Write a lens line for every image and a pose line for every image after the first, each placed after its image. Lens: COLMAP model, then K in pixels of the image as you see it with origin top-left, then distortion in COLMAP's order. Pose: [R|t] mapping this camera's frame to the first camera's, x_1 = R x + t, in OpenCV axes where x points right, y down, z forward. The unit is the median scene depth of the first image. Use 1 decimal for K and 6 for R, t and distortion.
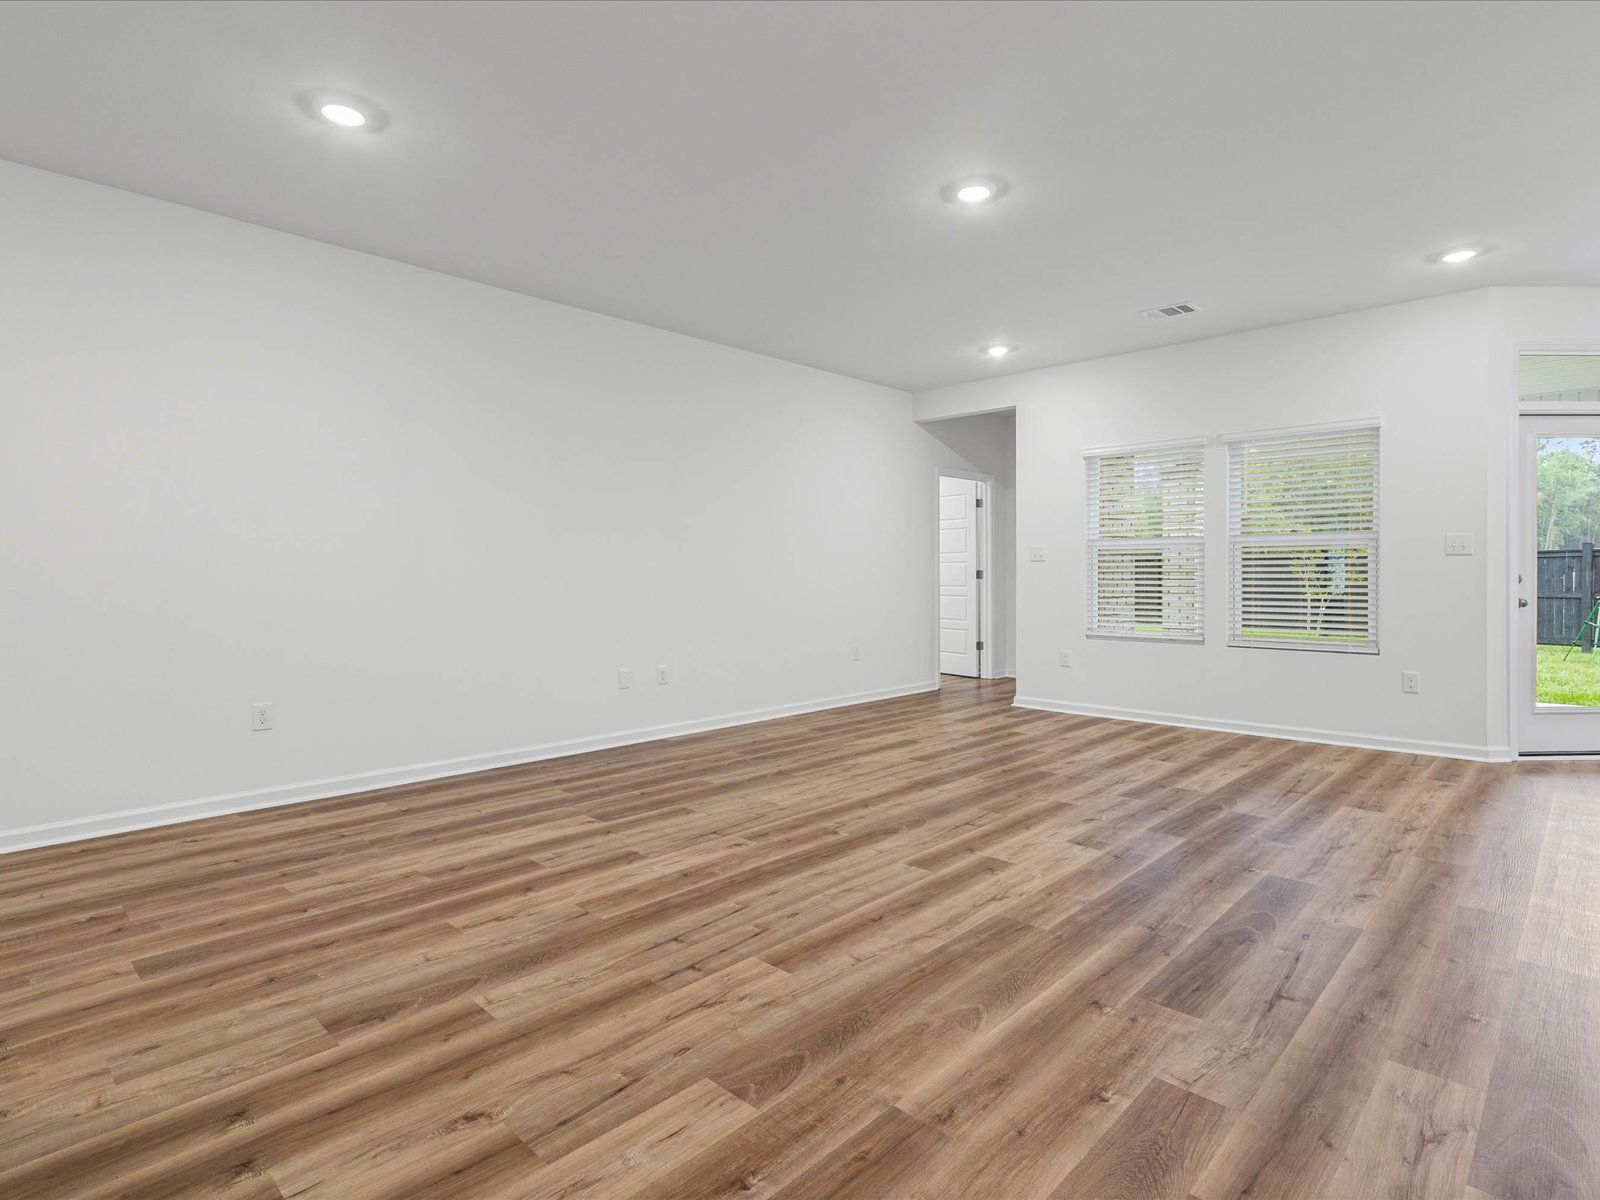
lens RADIAL K [[838.5, 0, 798.2], [0, 838.5, 594.6], [0, 0, 1]] dist [-0.003682, 0.000711]
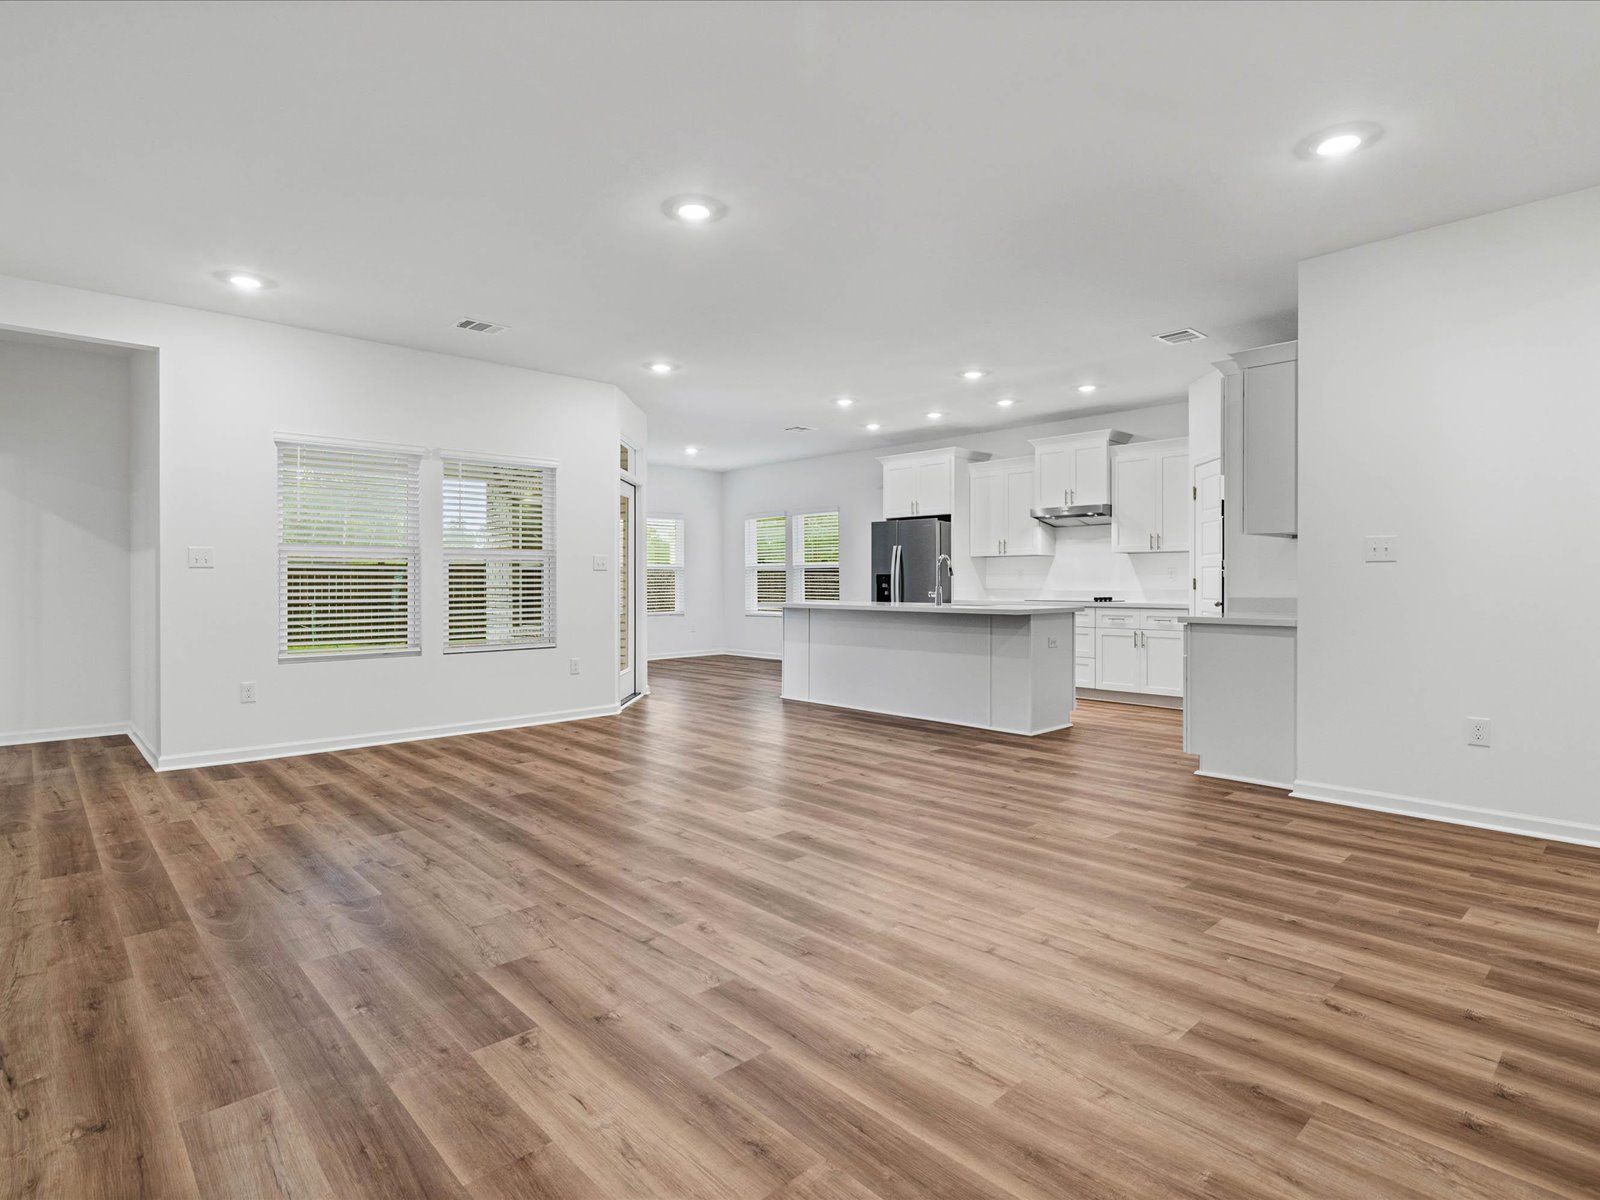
lens RADIAL K [[838.5, 0, 798.2], [0, 838.5, 594.6], [0, 0, 1]] dist [-0.003682, 0.000711]
pose [[0.052976, -0.010645, 0.998539, -0.991126], [0.025061, 0.999642, 0.009327, -0.020618], [-0.998281, 0.024531, 0.053224, 1.011130]]
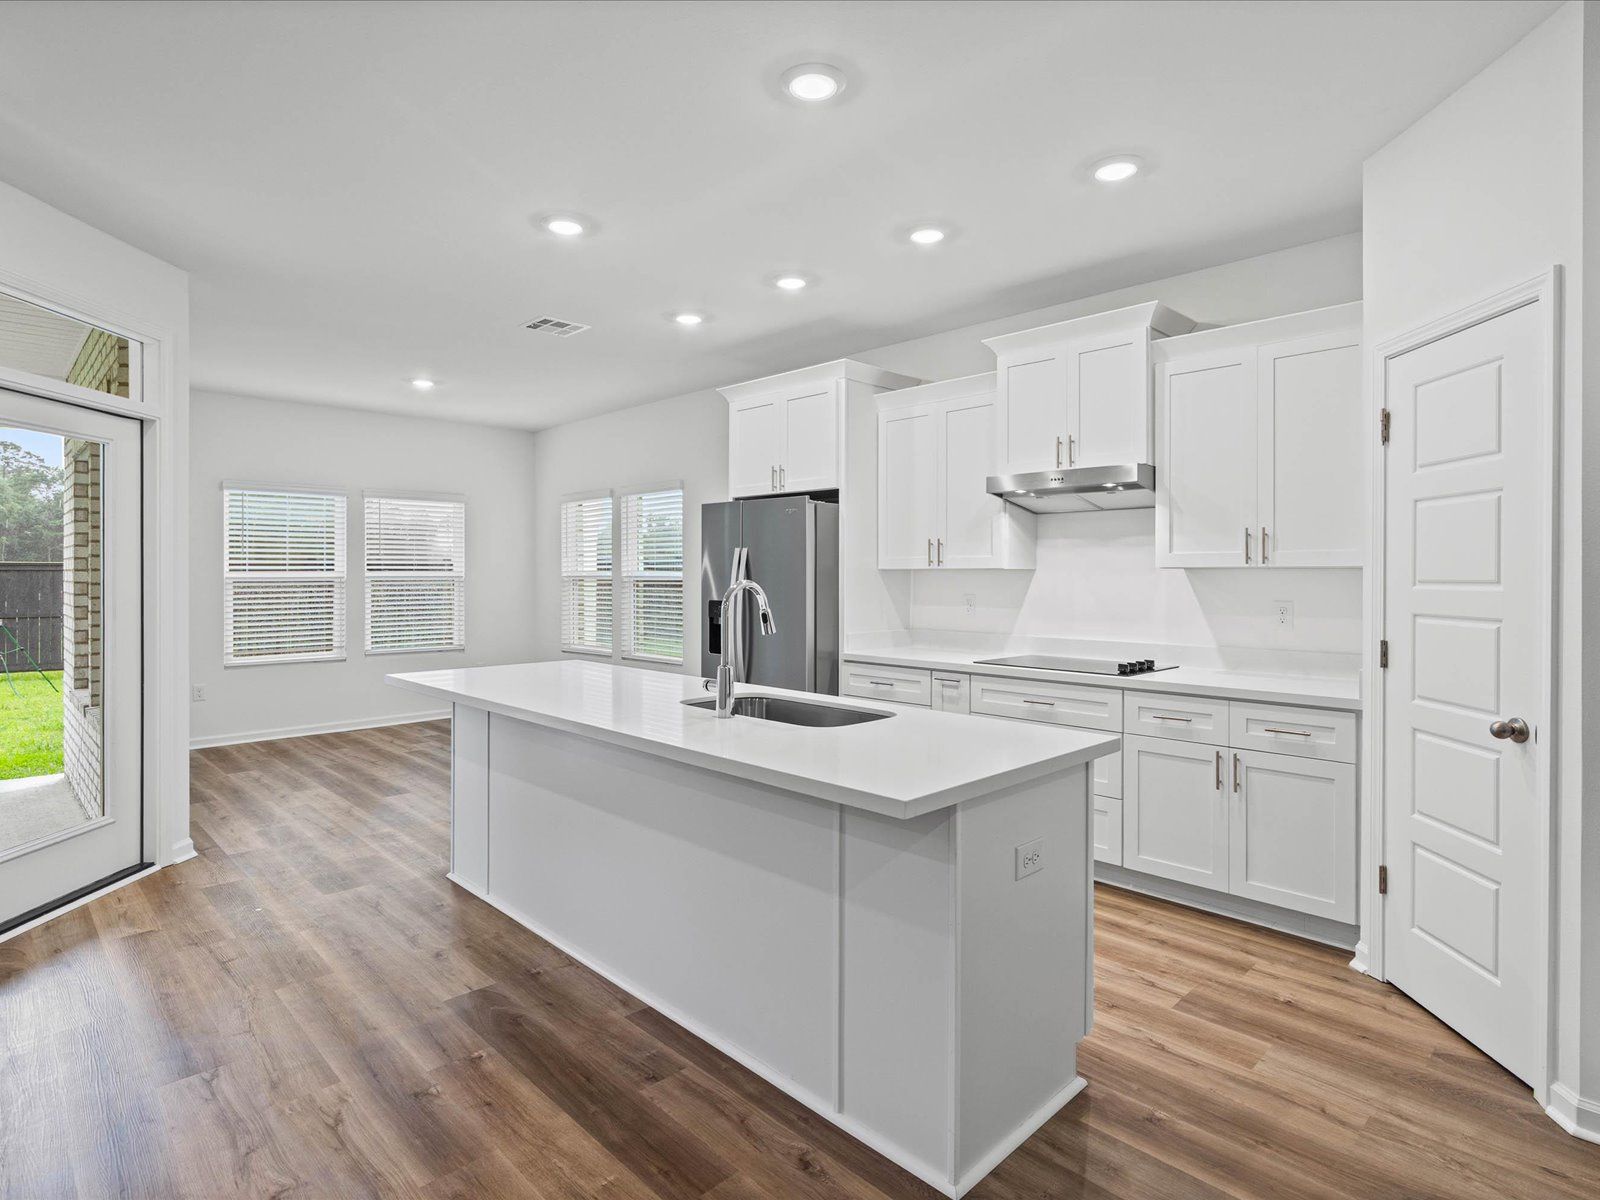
lens RADIAL K [[838.5, 0, 798.2], [0, 838.5, 594.6], [0, 0, 1]] dist [-0.003682, 0.000711]
pose [[0.030375, -0.019767, 0.999343, -0.629199], [0.022173, 0.999572, 0.019097, -0.040426], [-0.999293, 0.021578, 0.030800, 0.920850]]
